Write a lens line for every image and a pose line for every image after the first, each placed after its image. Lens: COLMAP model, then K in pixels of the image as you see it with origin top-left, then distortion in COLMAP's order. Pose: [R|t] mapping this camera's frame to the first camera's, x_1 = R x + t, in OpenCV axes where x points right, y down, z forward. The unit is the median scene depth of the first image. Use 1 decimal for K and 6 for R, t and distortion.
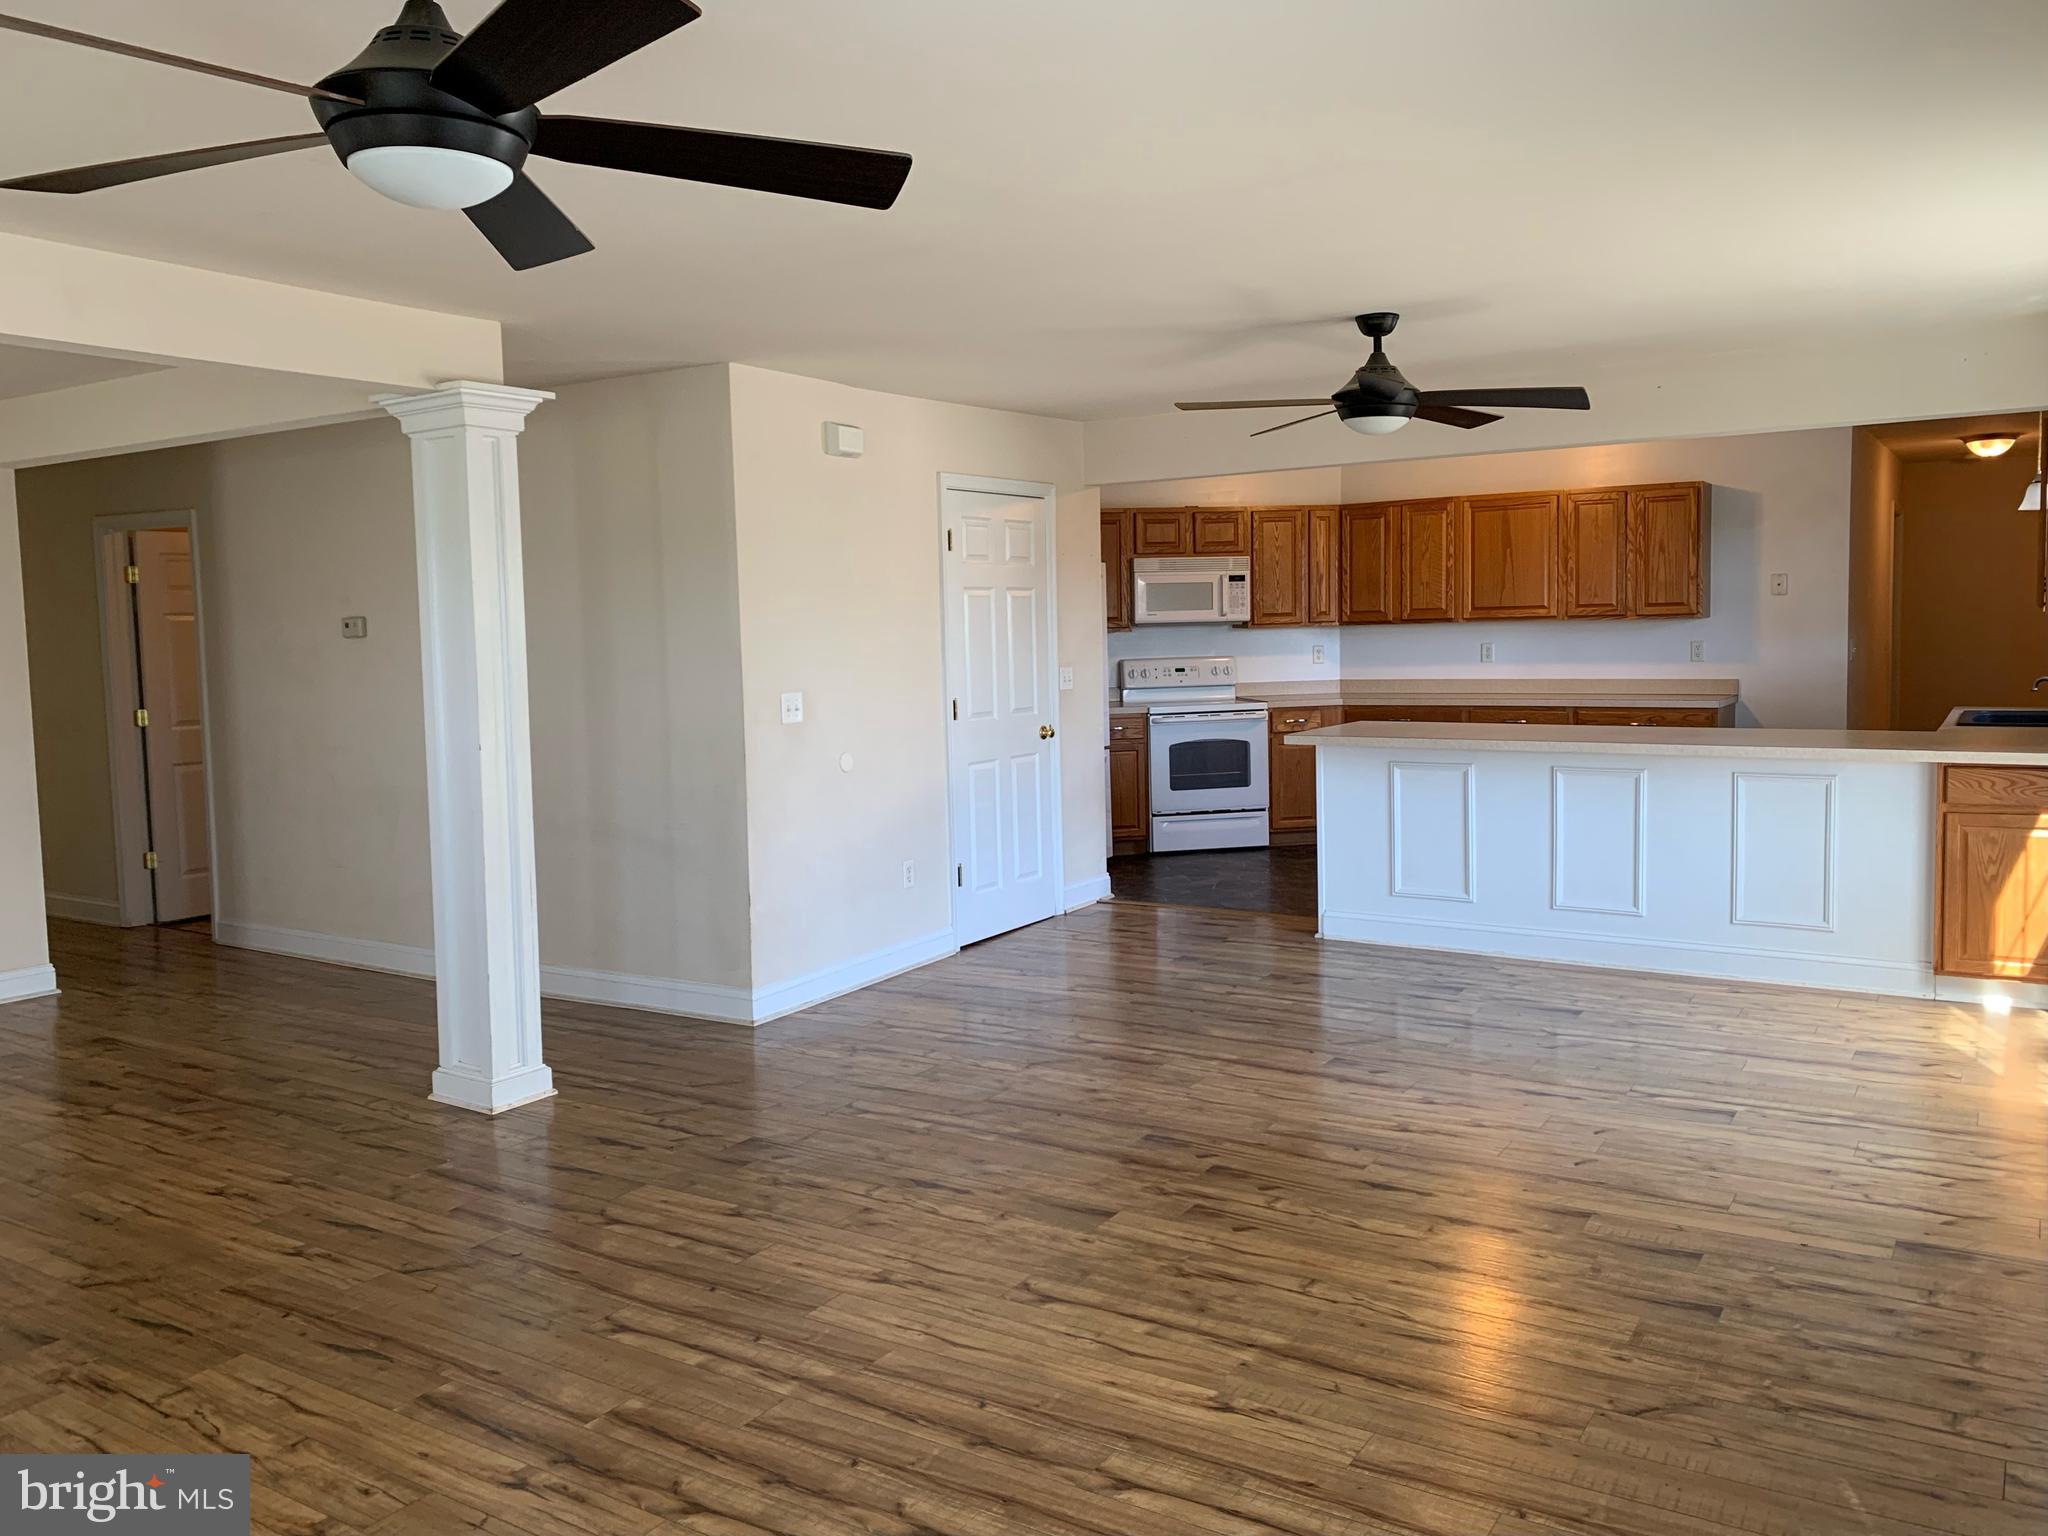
lens RADIAL K [[1573.1, 0, 1013.7], [0, 1573.1, 754.9], [0, 0, 1]] dist [-0.011597, -0.013246]
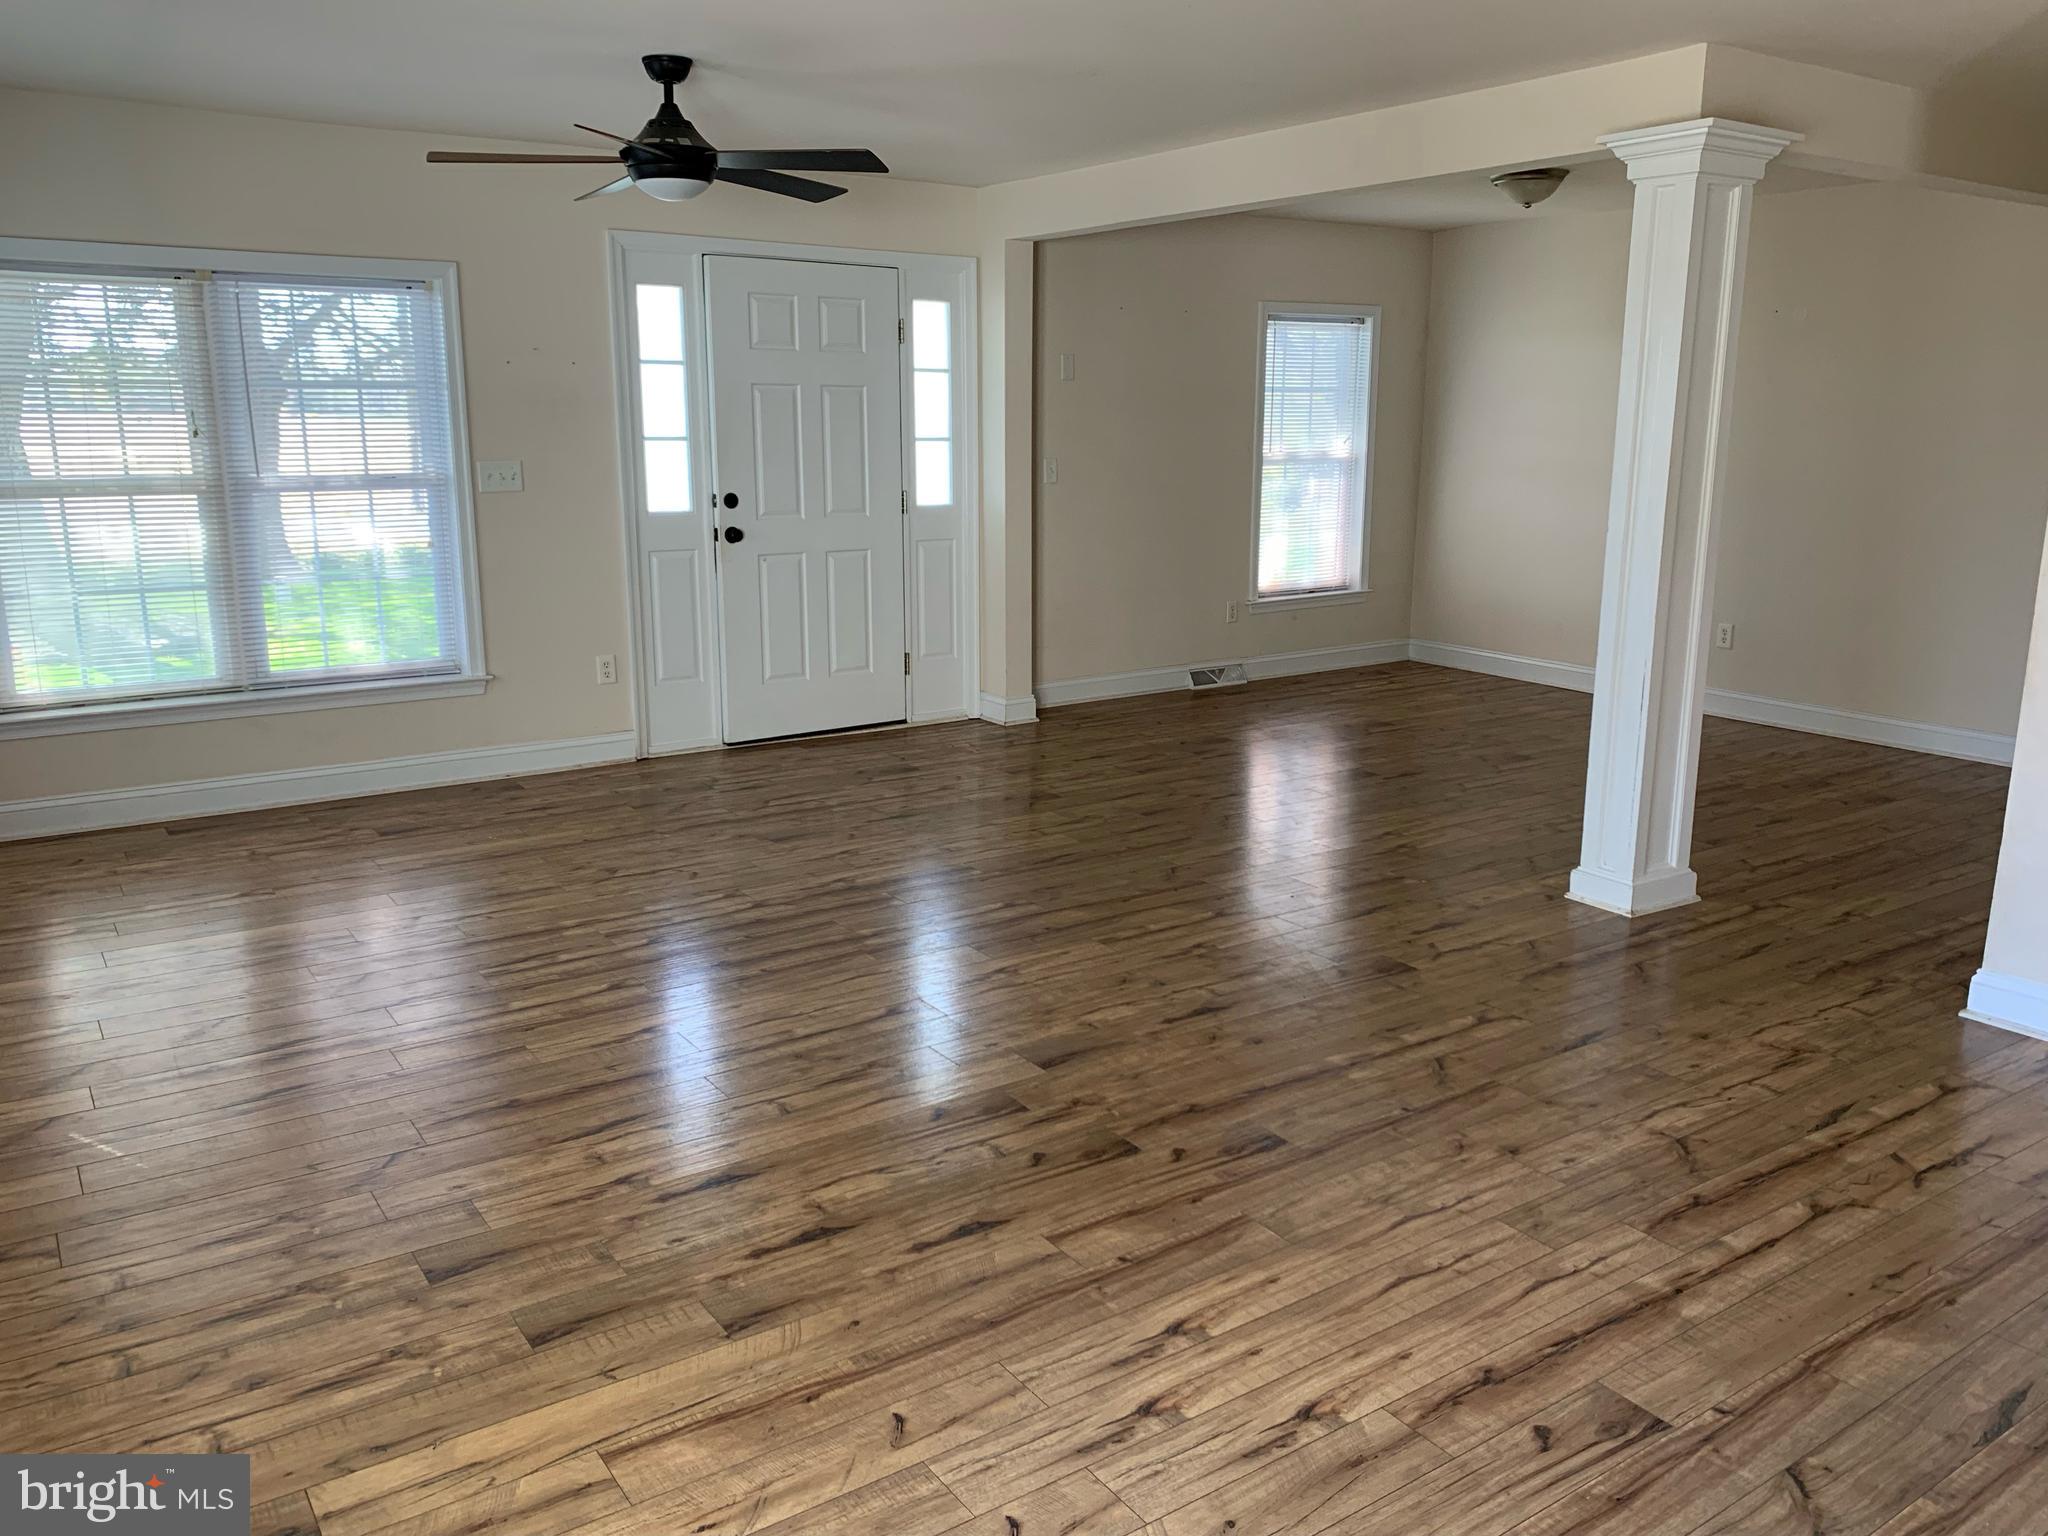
lens RADIAL K [[1573.1, 0, 1013.1], [0, 1573.1, 776.7], [0, 0, 1]] dist [-0.011597, -0.013246]
pose [[-0.385058, 0.236819, -0.891991, 0.911722], [-0.080301, 0.954253, 0.288014, -0.138153], [0.919392, 0.182529, -0.348426, 1.381730]]
